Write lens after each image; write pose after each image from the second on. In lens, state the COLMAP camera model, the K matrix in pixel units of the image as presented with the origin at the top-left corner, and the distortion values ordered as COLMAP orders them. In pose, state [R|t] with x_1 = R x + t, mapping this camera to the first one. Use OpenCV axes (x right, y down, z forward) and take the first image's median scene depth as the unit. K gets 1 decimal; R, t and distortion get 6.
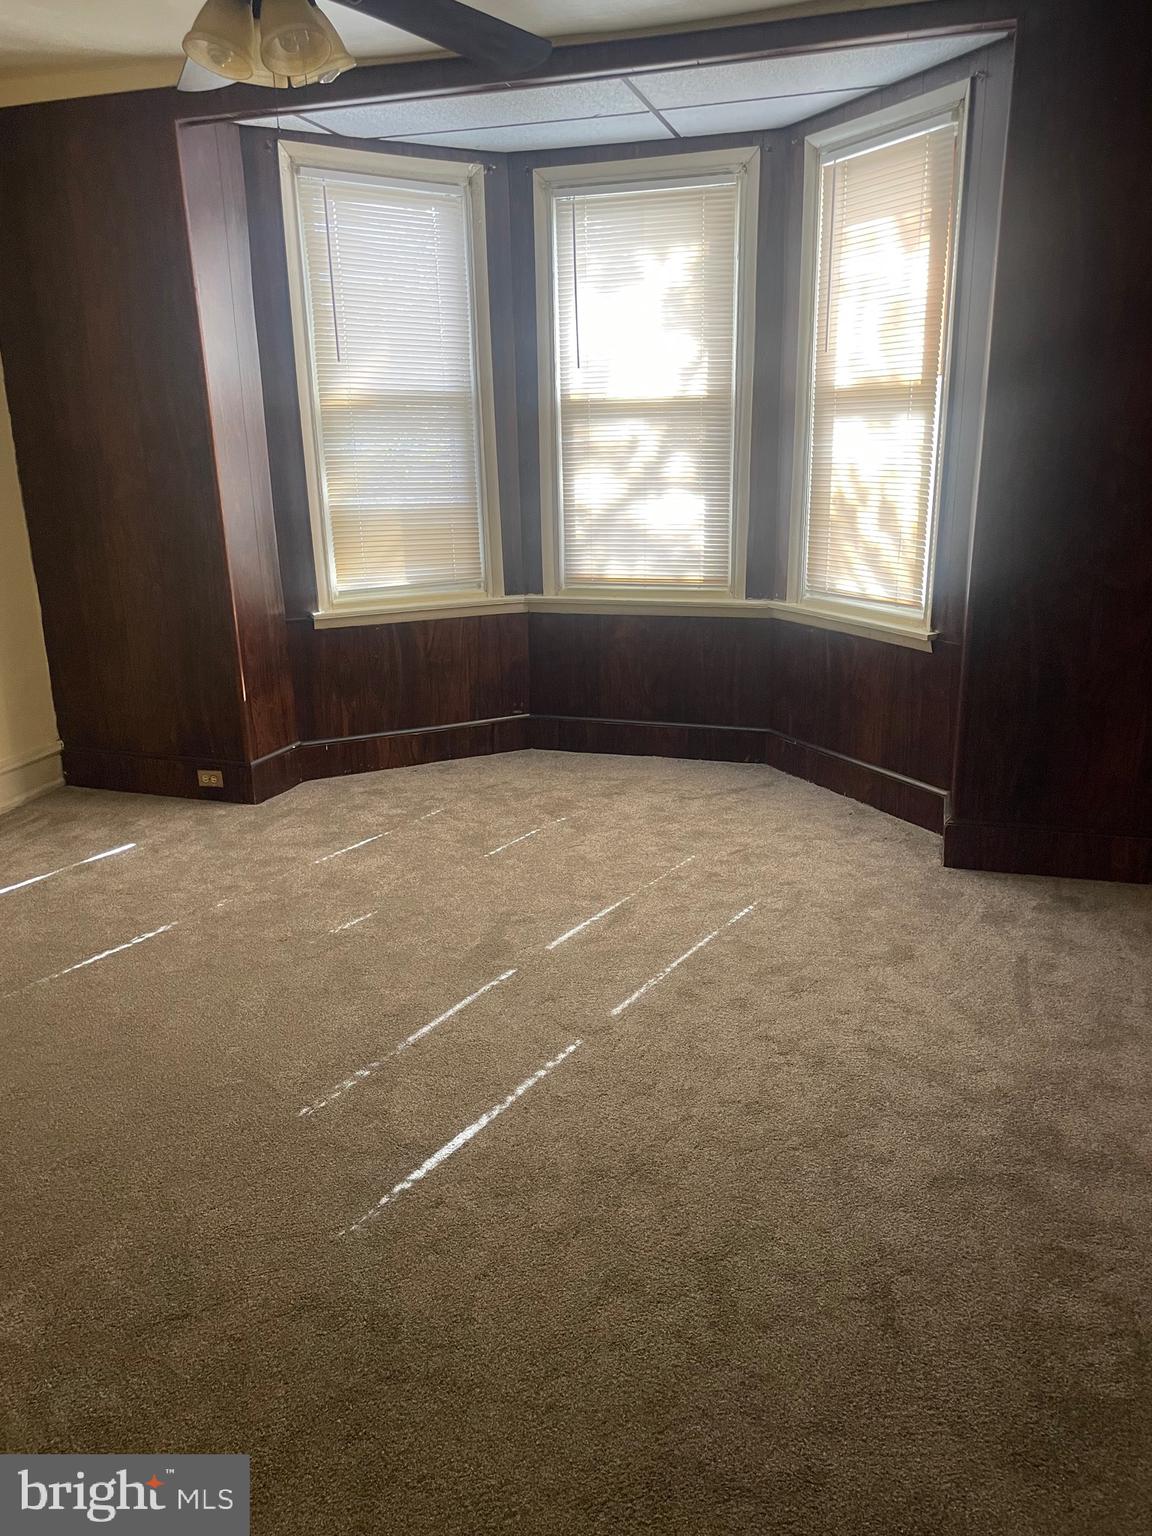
lens RADIAL K [[1164.7, 0, 569.2], [0, 1164.7, 762.6], [0, 0, 1]] dist [0.082366, -0.106339]
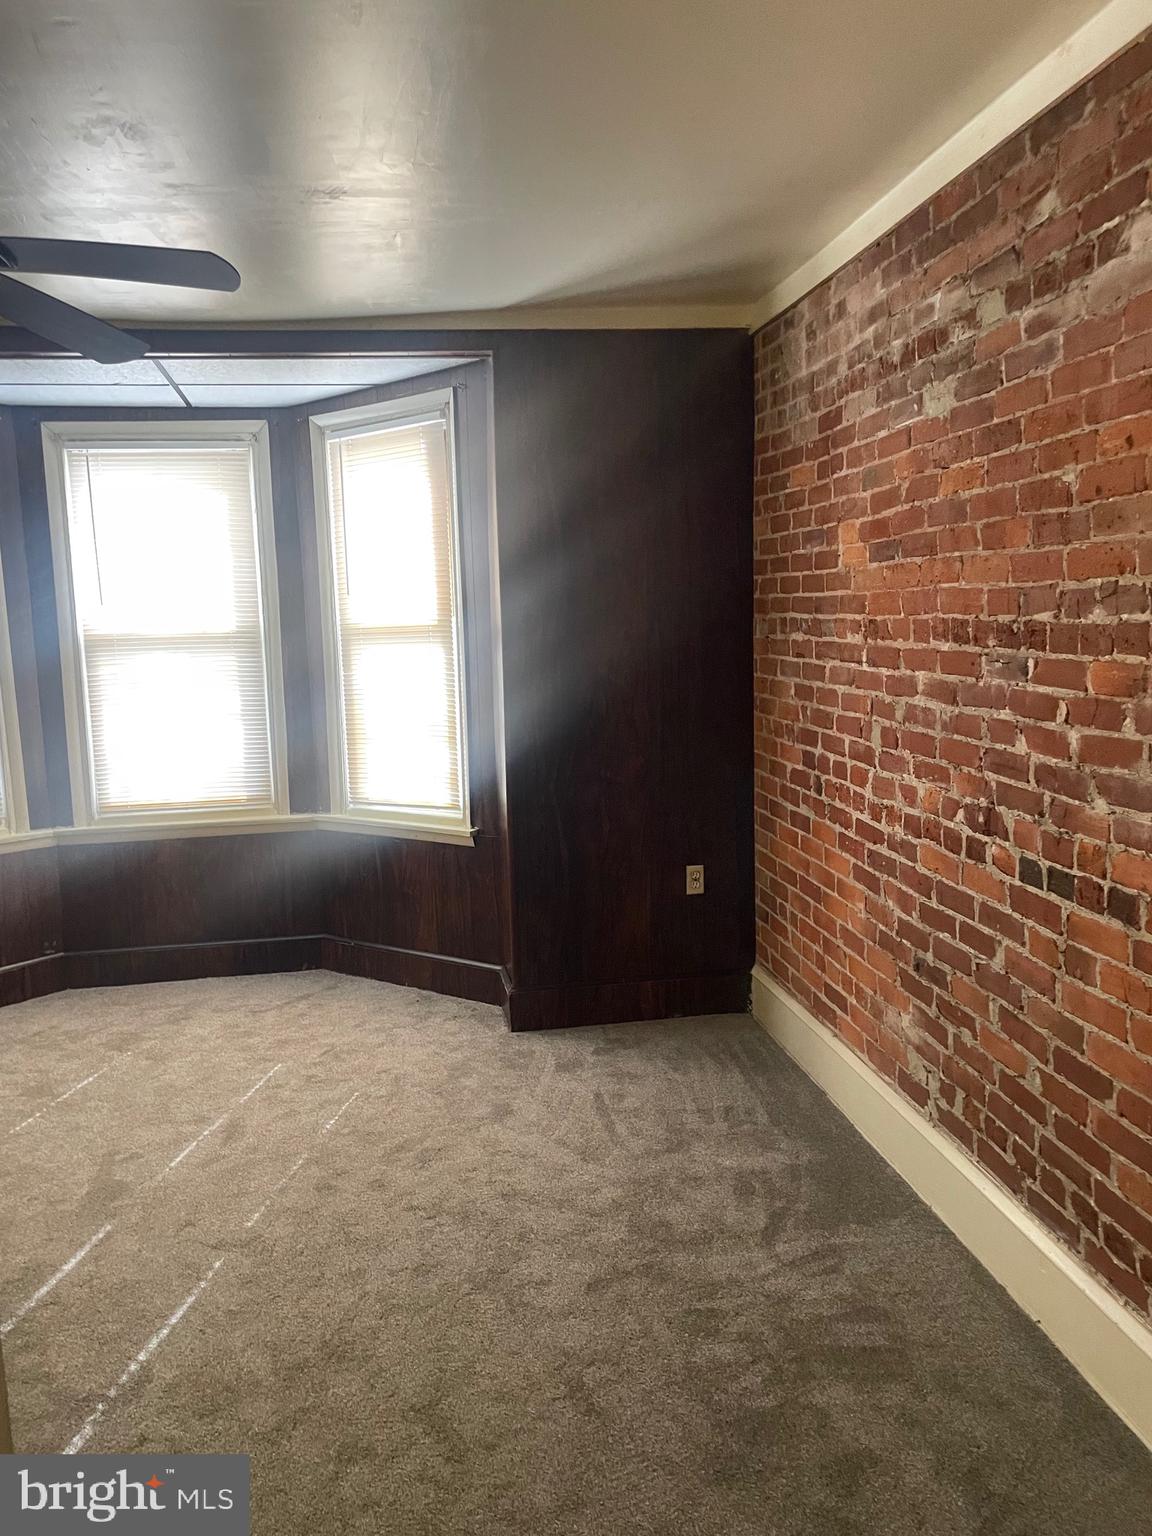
lens RADIAL K [[1164.7, 0, 575.8], [0, 1164.7, 773.4], [0, 0, 1]] dist [0.082366, -0.106339]
pose [[0.894671, -0.062780, 0.442293, -0.107625], [0.138564, 0.980243, -0.141148, 0.011810], [-0.424693, 0.187567, 0.885694, -0.069723]]
